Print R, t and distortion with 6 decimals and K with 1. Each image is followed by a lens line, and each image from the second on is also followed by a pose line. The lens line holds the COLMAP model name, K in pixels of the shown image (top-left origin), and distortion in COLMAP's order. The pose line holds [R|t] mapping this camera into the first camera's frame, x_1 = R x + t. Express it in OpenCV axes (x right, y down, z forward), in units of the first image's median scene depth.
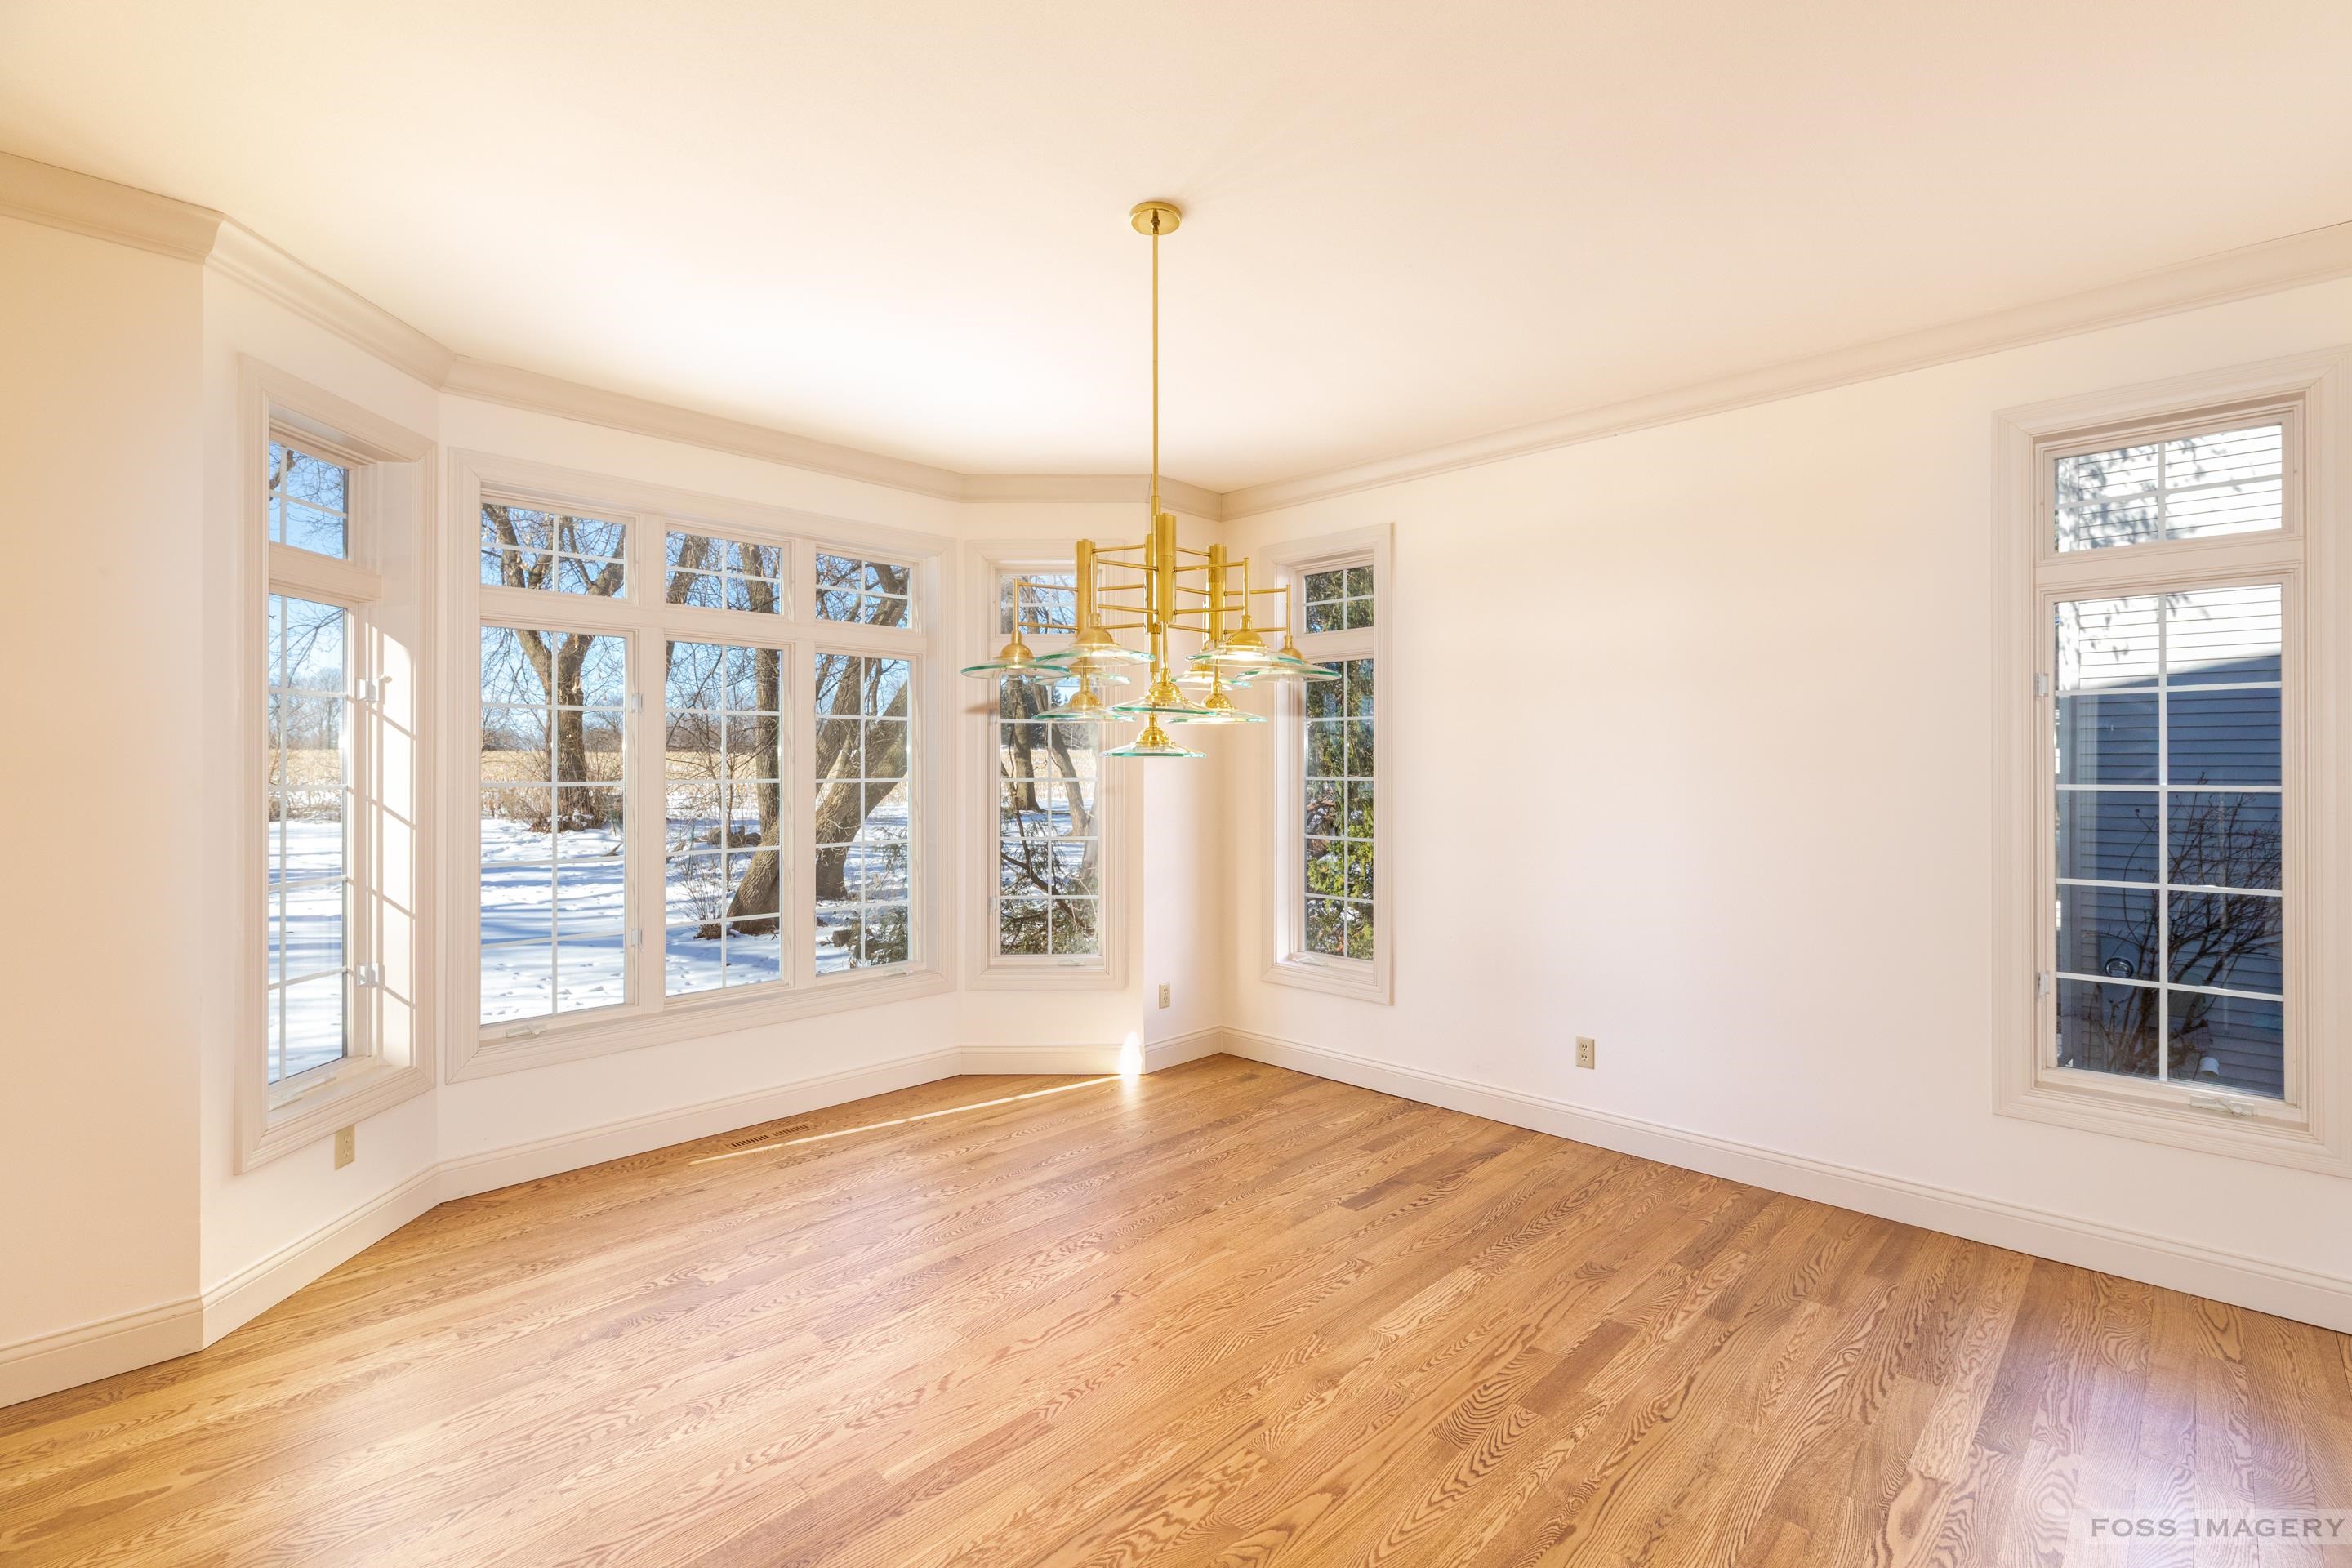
lens RADIAL K [[1053.0, 0, 1178.6], [0, 1053.0, 774.6], [0, 0, 1]] dist [0.000125, 0.000376]
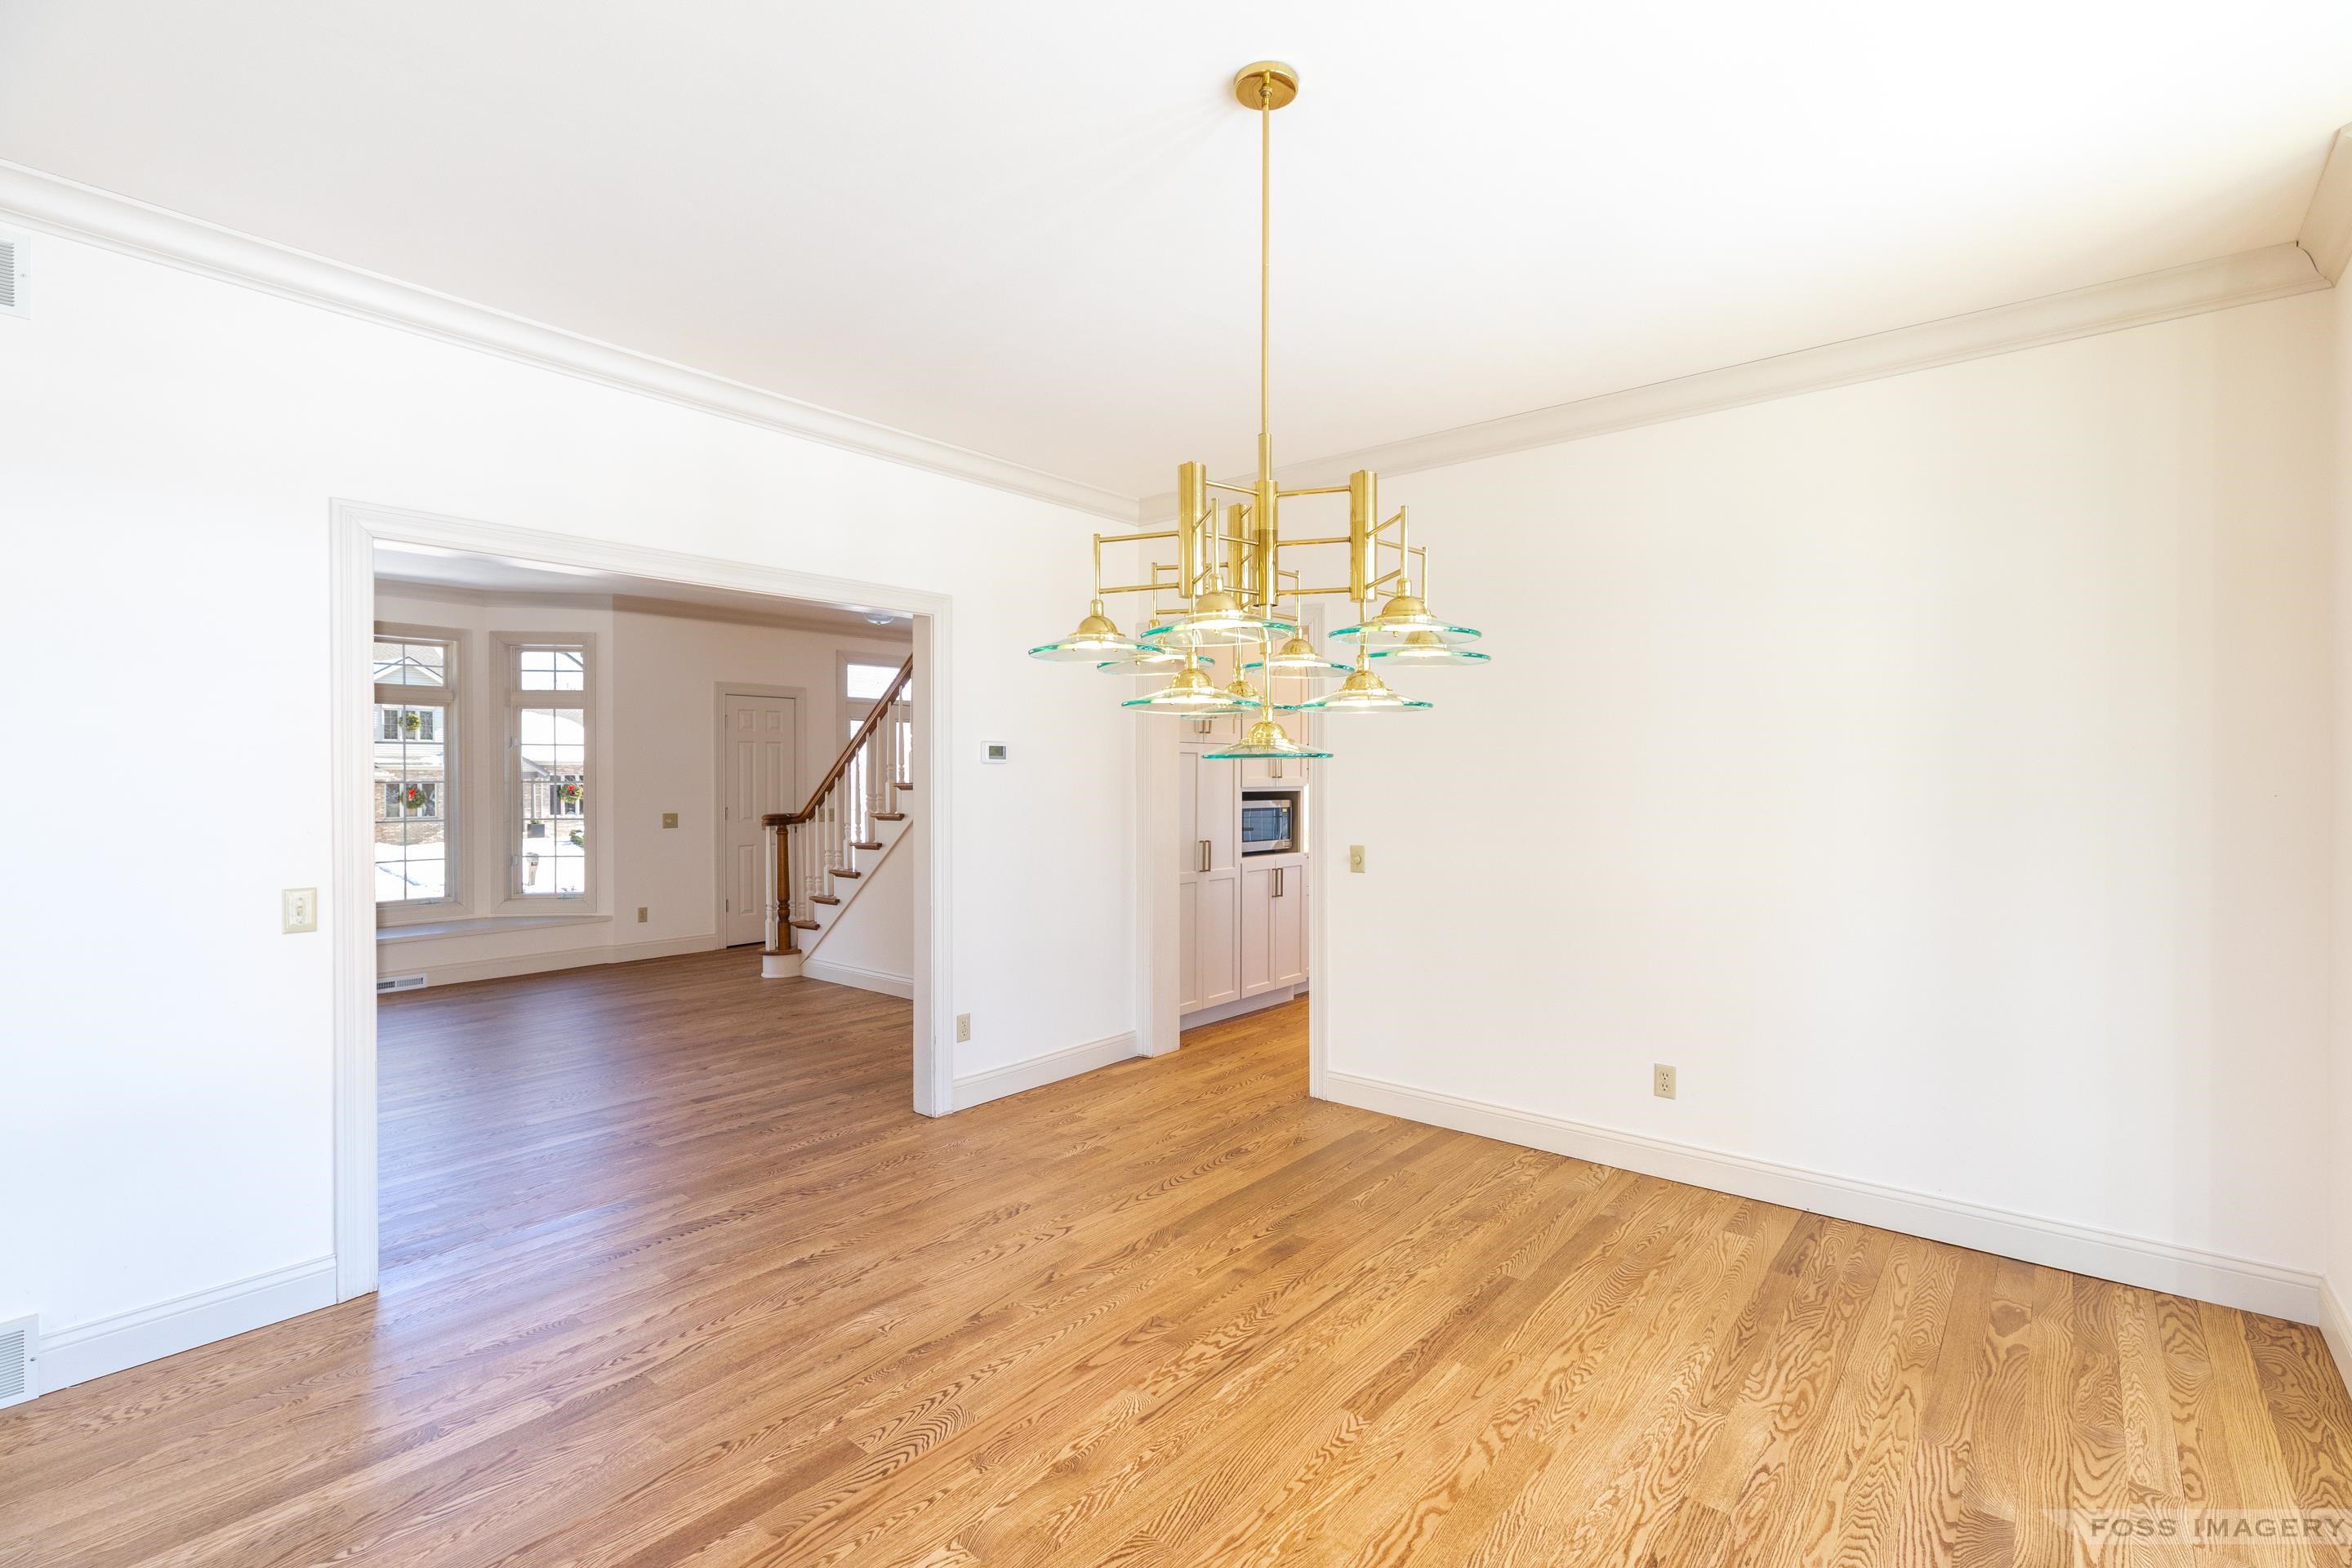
lens RADIAL K [[1053.0, 0, 1178.6], [0, 1053.0, 774.6], [0, 0, 1]] dist [0.000125, 0.000376]
pose [[-0.997484, 0.002502, -0.070847, 0.102804], [0.001951, 0.999967, 0.007849, -0.011192], [0.070864, 0.007691, -0.997456, 1.827221]]
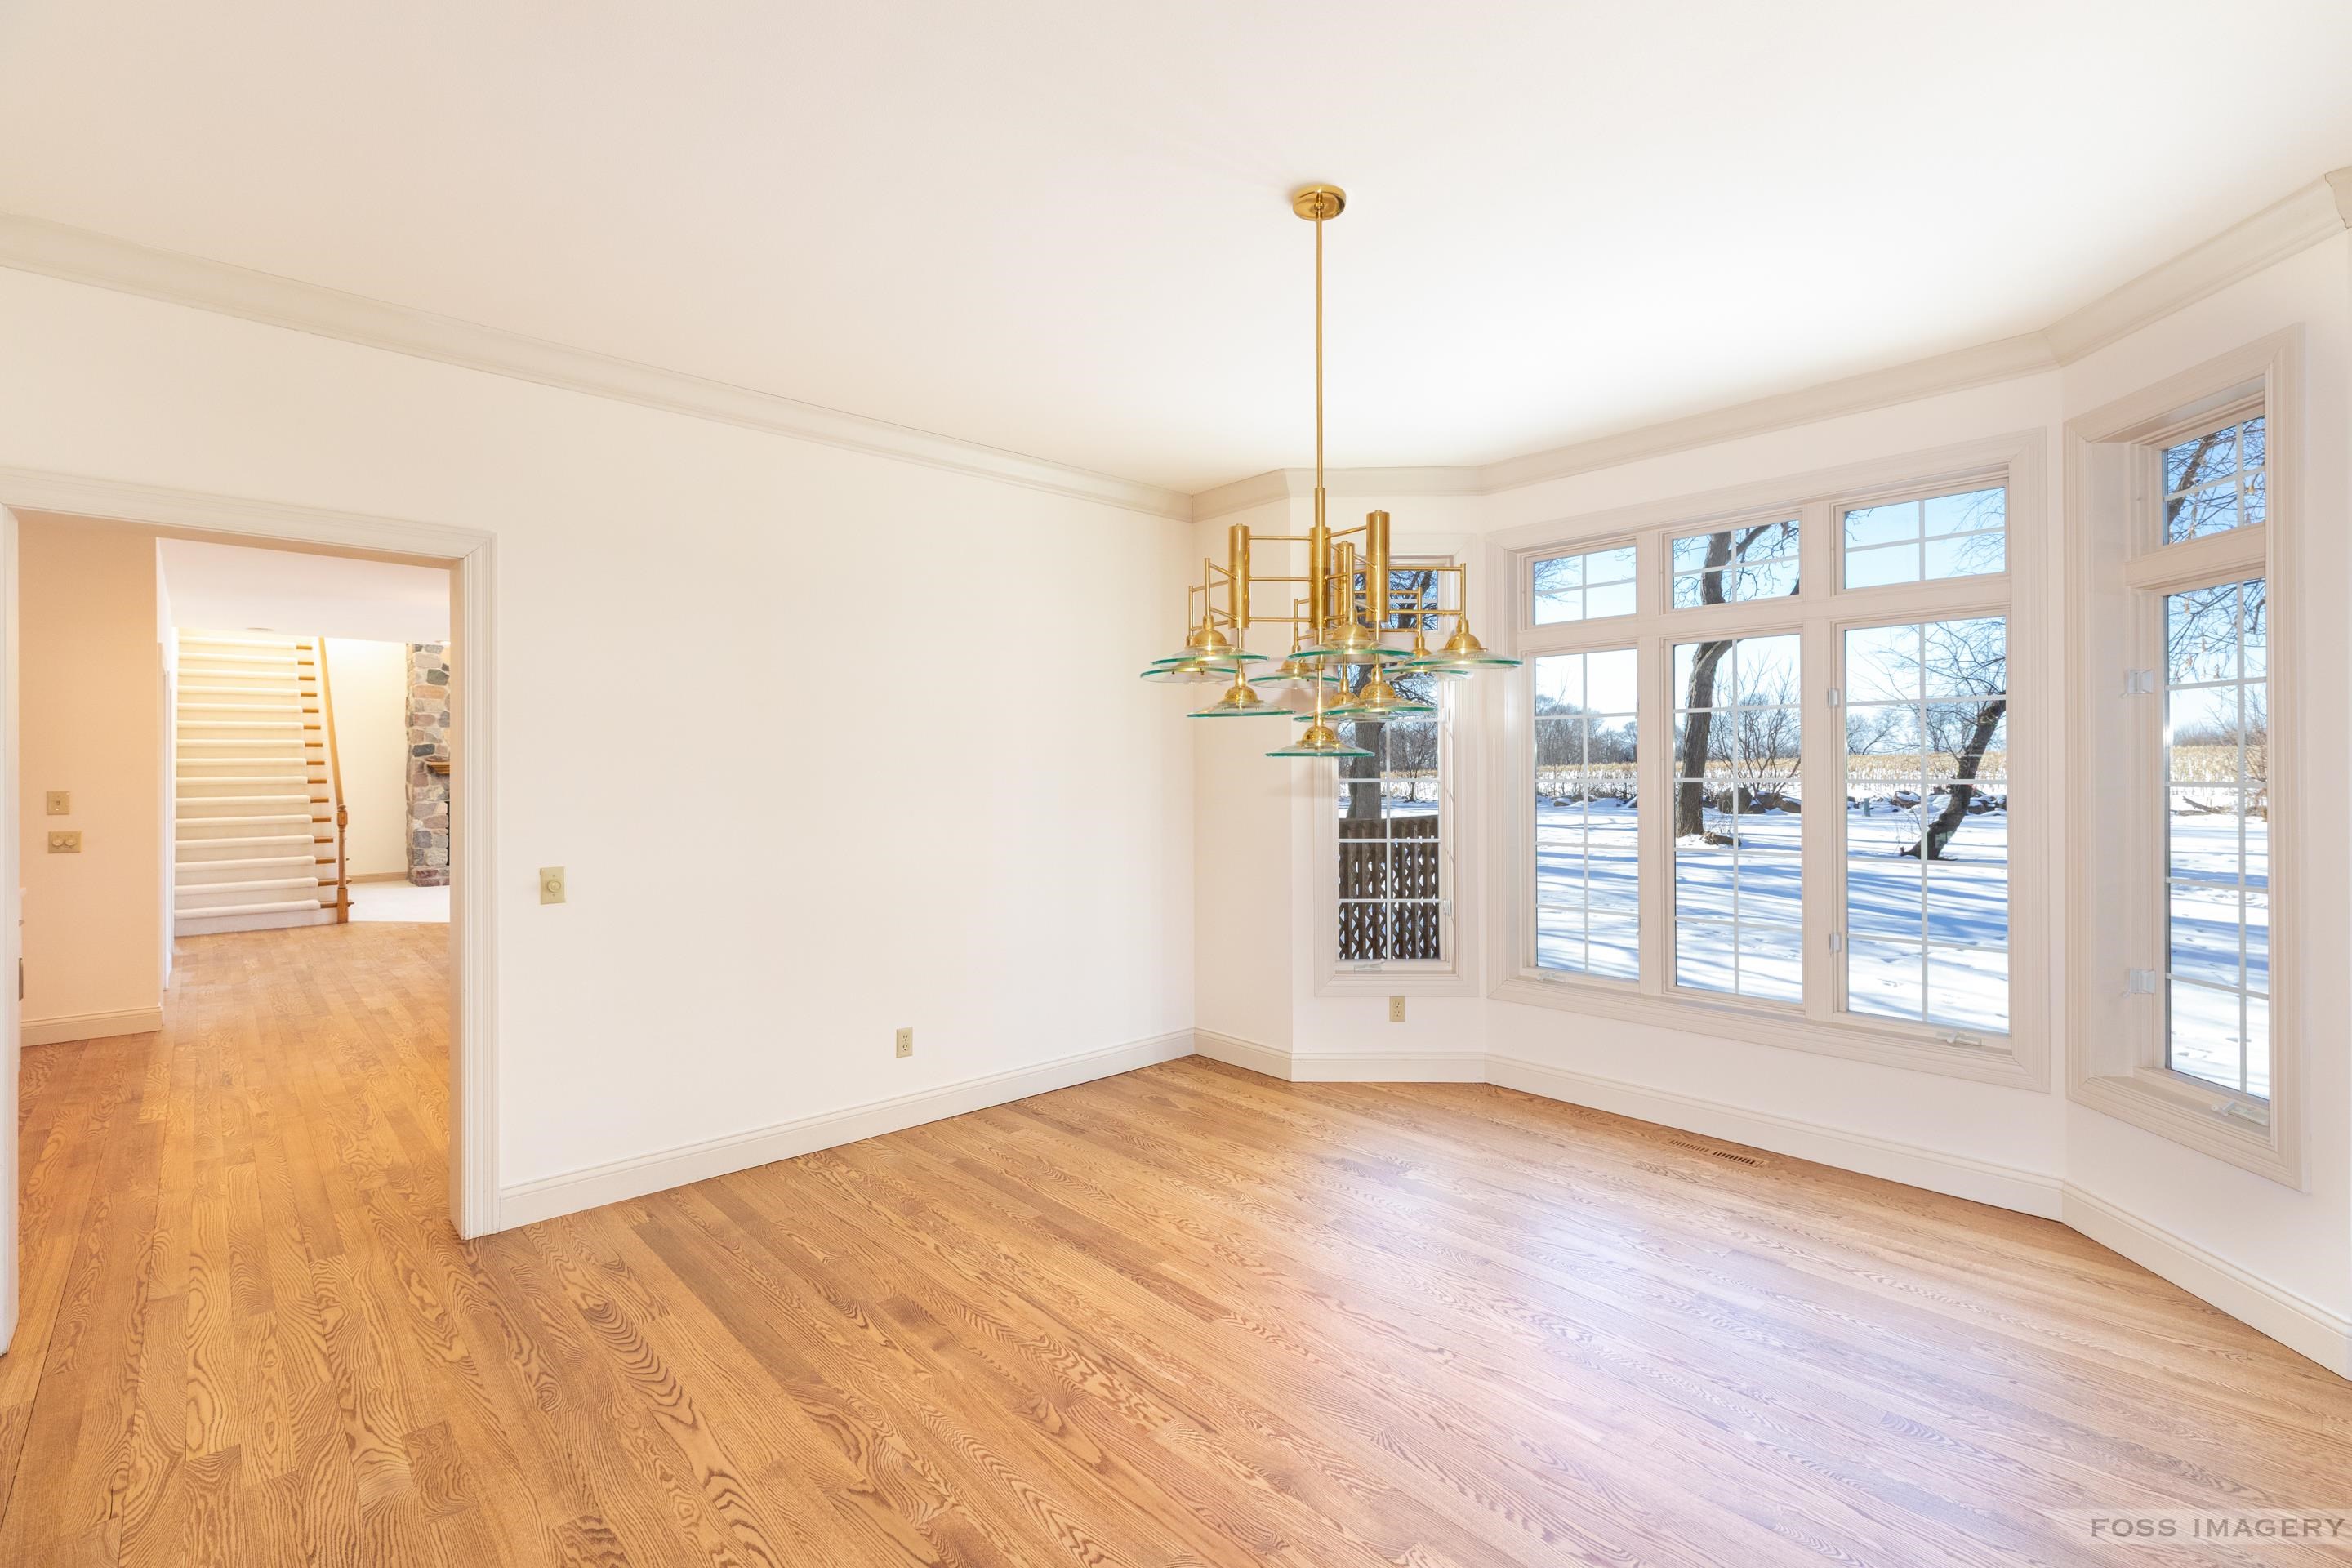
lens RADIAL K [[1068.4, 0, 1172.1], [0, 1068.4, 754.2], [0, 0, 1]] dist [0.000850, -0.000260]
pose [[-0.062246, -0.012960, -0.997977, 0.988643], [-0.001640, 0.999916, -0.012883, -0.003382], [0.998060, 0.000835, -0.062262, 0.934137]]
